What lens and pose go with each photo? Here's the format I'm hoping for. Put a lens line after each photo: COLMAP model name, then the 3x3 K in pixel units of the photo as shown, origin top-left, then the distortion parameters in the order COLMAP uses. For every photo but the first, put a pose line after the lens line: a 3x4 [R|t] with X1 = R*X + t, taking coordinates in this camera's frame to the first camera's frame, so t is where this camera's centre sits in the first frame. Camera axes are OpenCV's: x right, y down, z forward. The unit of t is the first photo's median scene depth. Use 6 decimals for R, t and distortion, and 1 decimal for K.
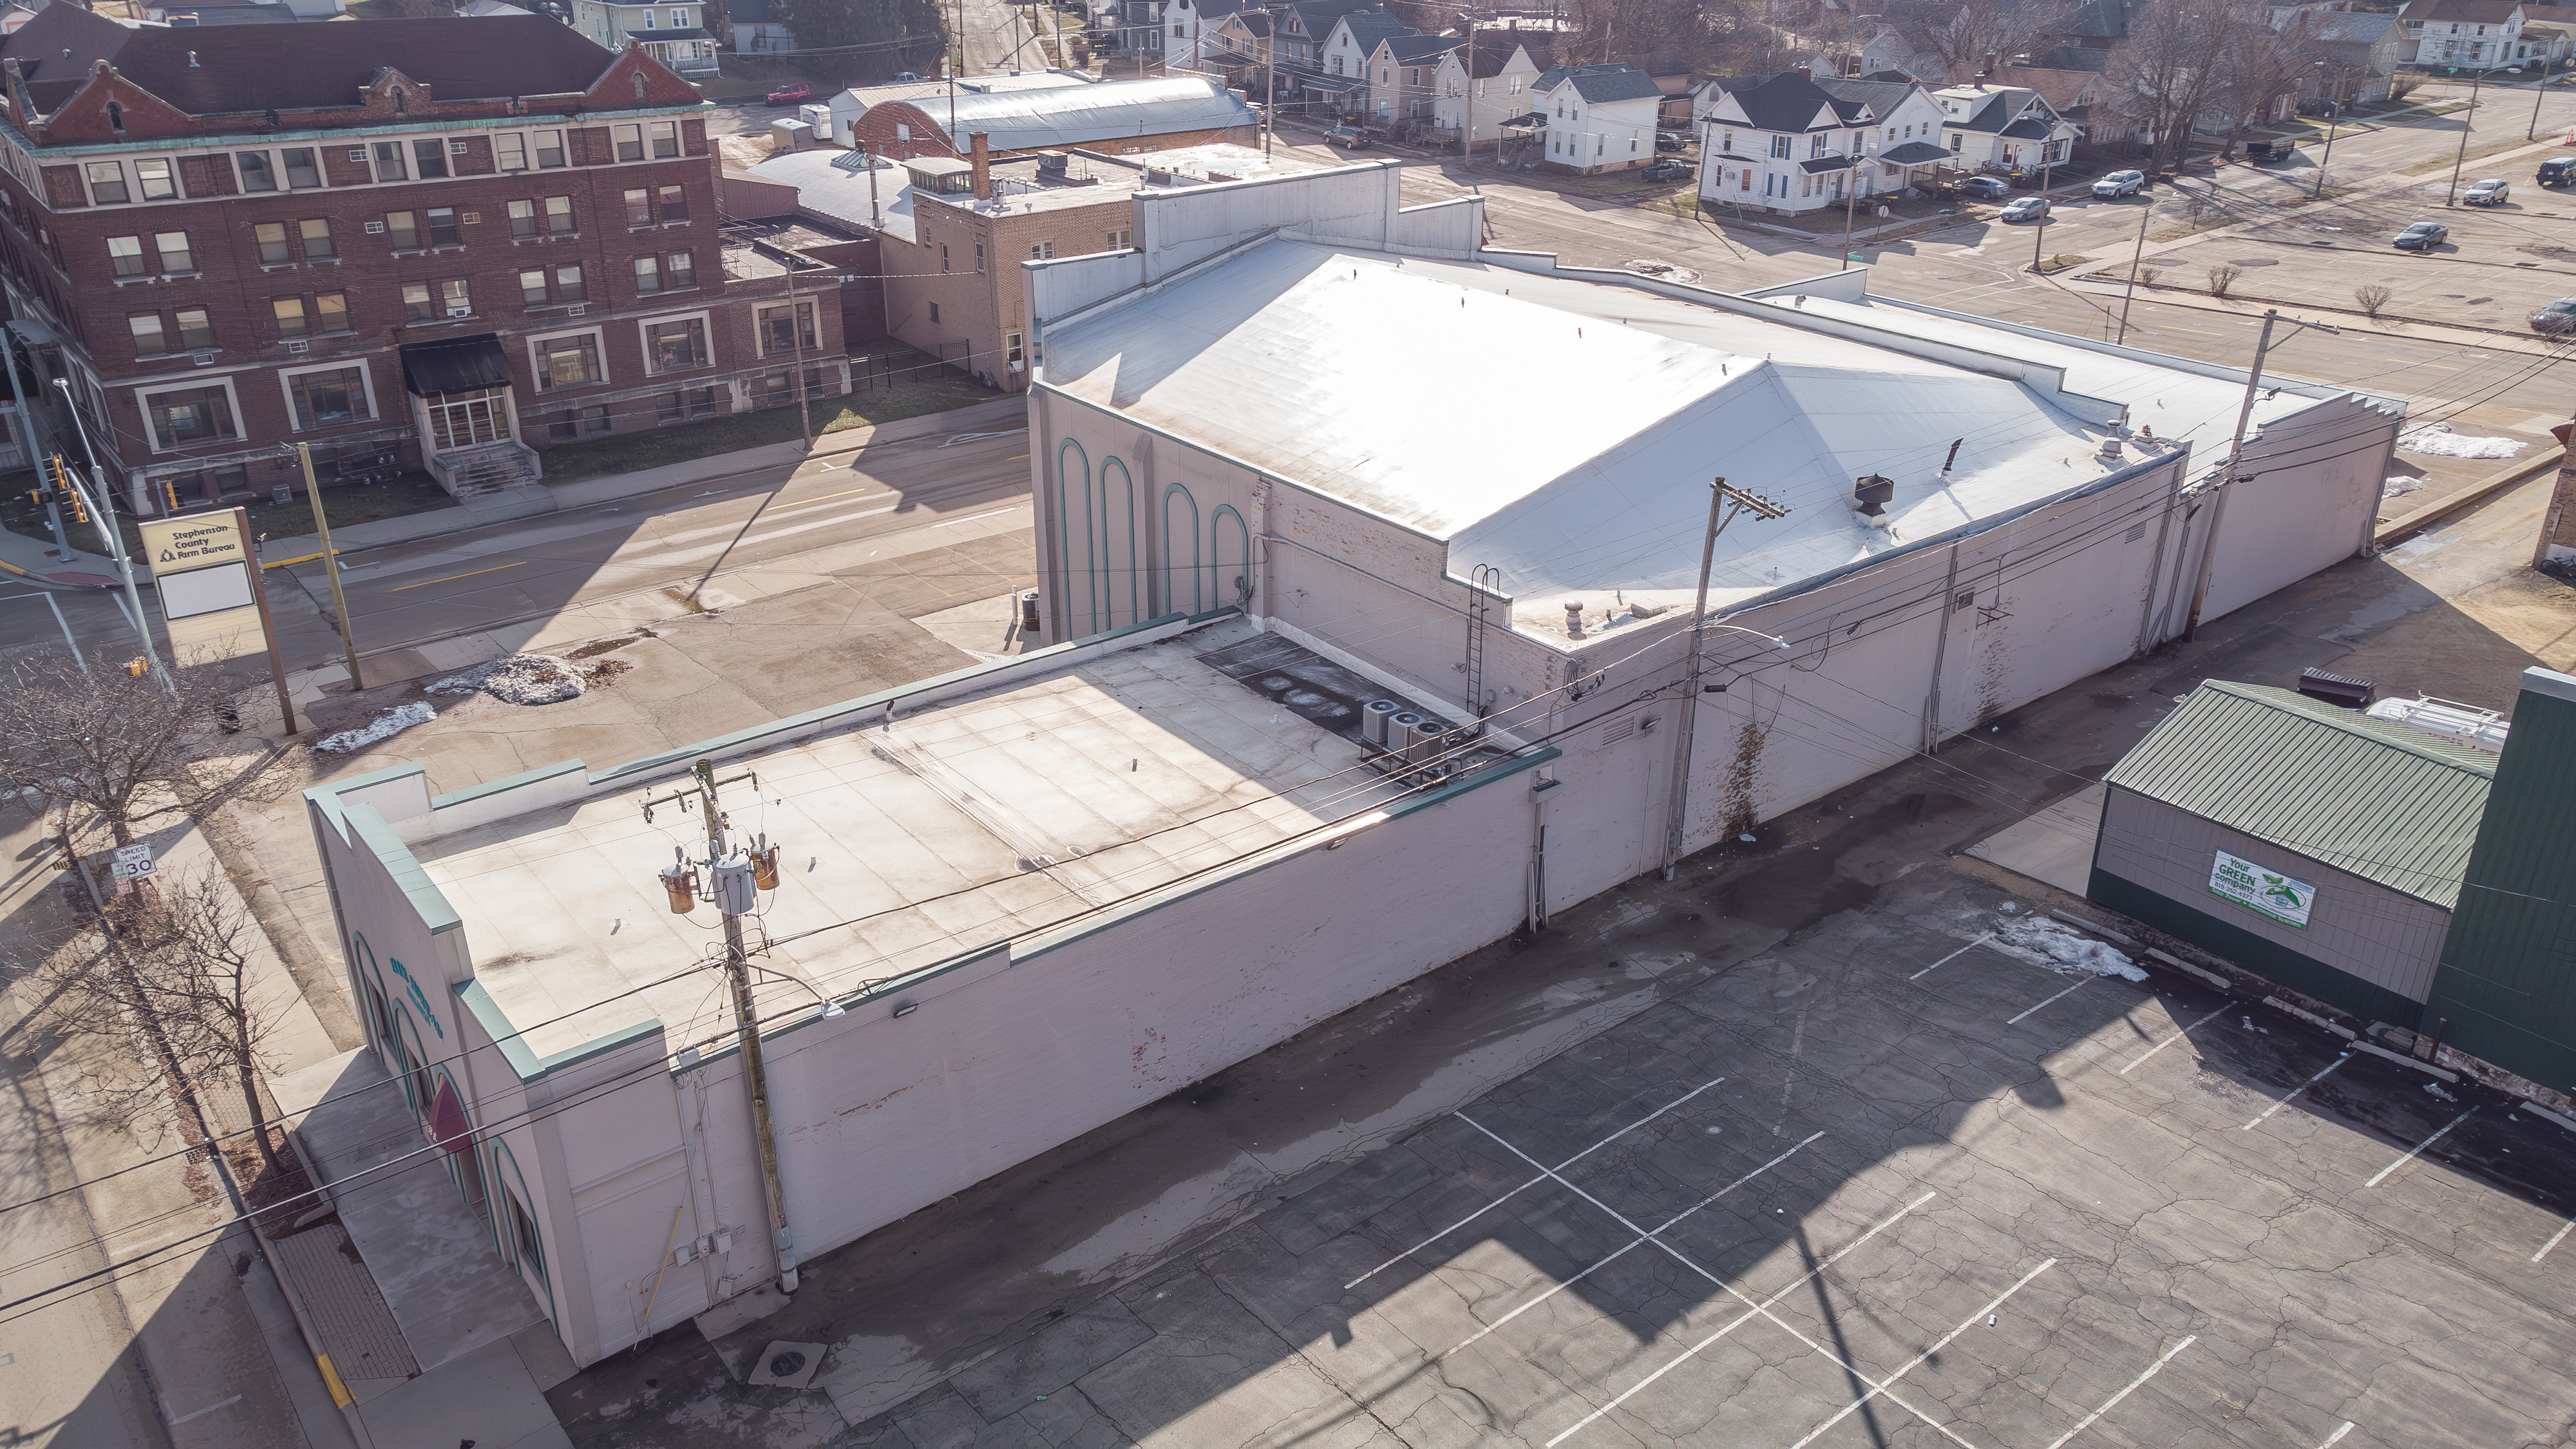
lens RADIAL K [[1915.4, 0, 1288.0], [0, 1915.4, 724.5], [0, 0, 1]] dist [0.053416, 0.009071]
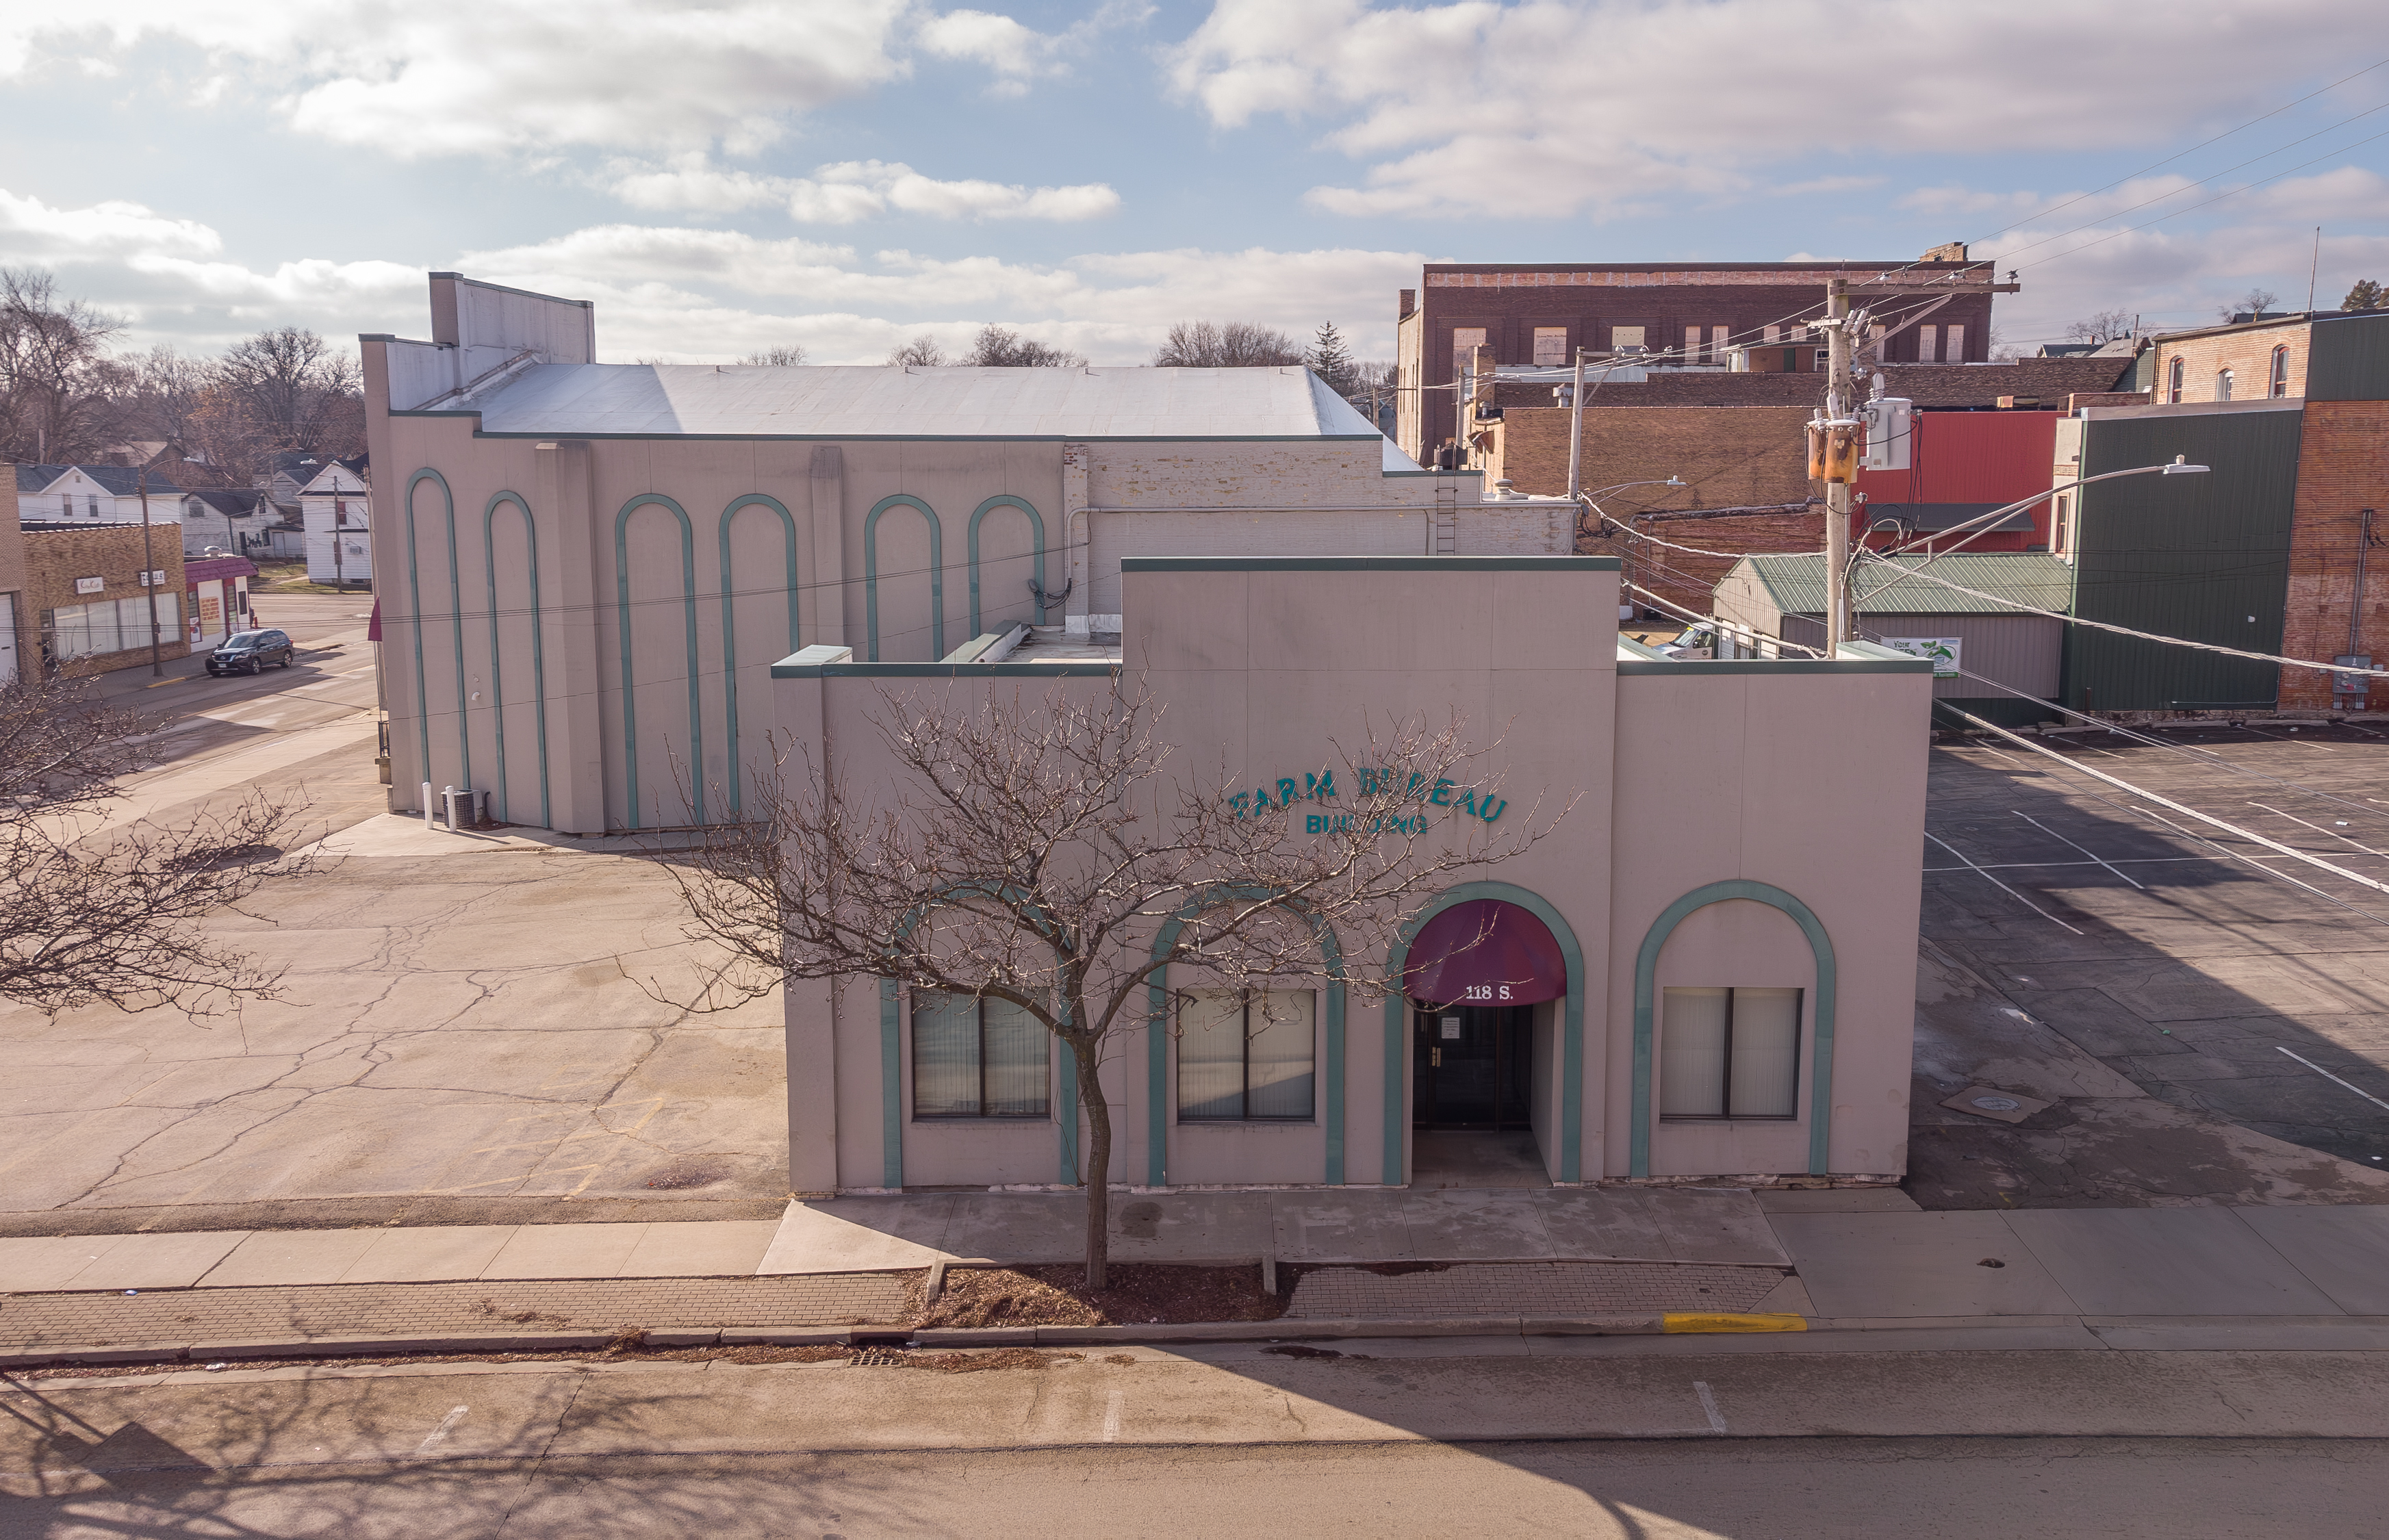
lens RADIAL K [[2032.7, 0, 1194.5], [0, 2032.7, 770.0], [0, 0, 1]] dist [0.035911, 0.005552]
pose [[0.623162, -0.127082, 0.771699, -0.640423], [0.337008, 0.934037, -0.118325, 0.121925], [-0.705758, 0.333804, 0.624884, 0.416277]]
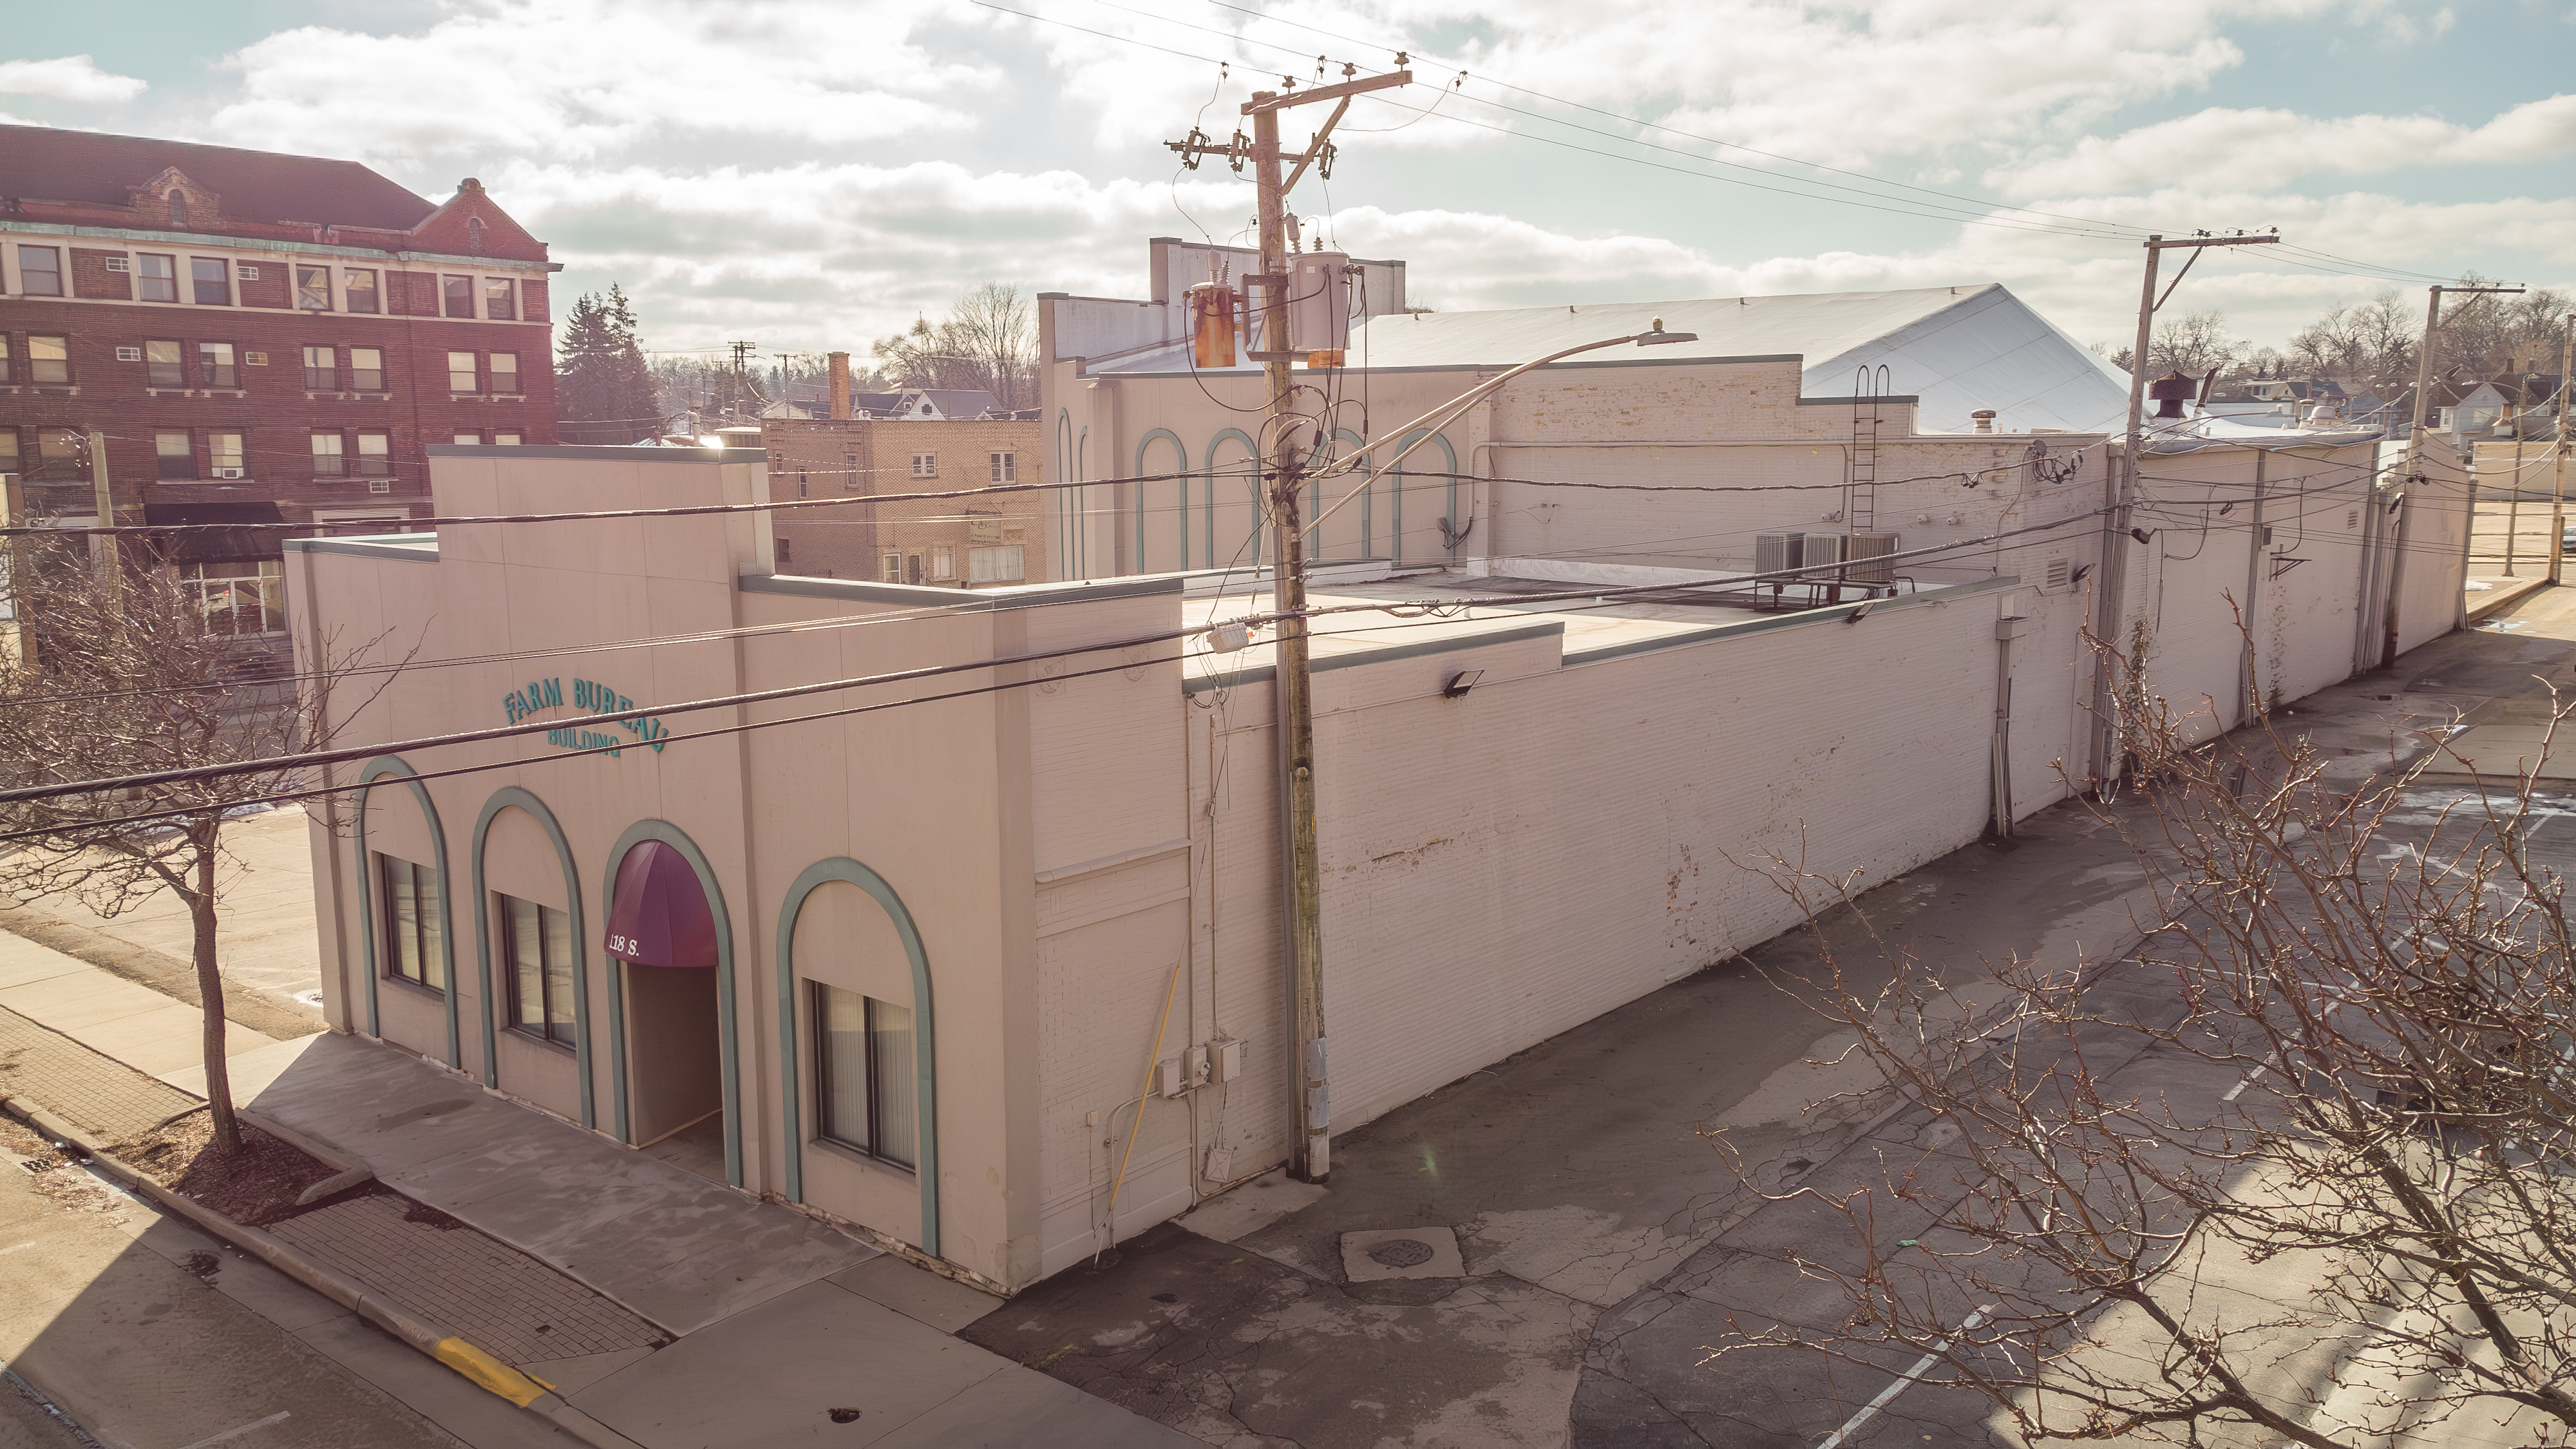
lens RADIAL K [[1915.4, 0, 1288.0], [0, 1915.4, 724.5], [0, 0, 1]] dist [0.053416, 0.009071]
pose [[0.979373, -0.036622, 0.198716, -0.236758], [0.091353, 0.957444, -0.273779, 0.203961], [-0.180233, 0.286285, 0.941040, 0.289815]]
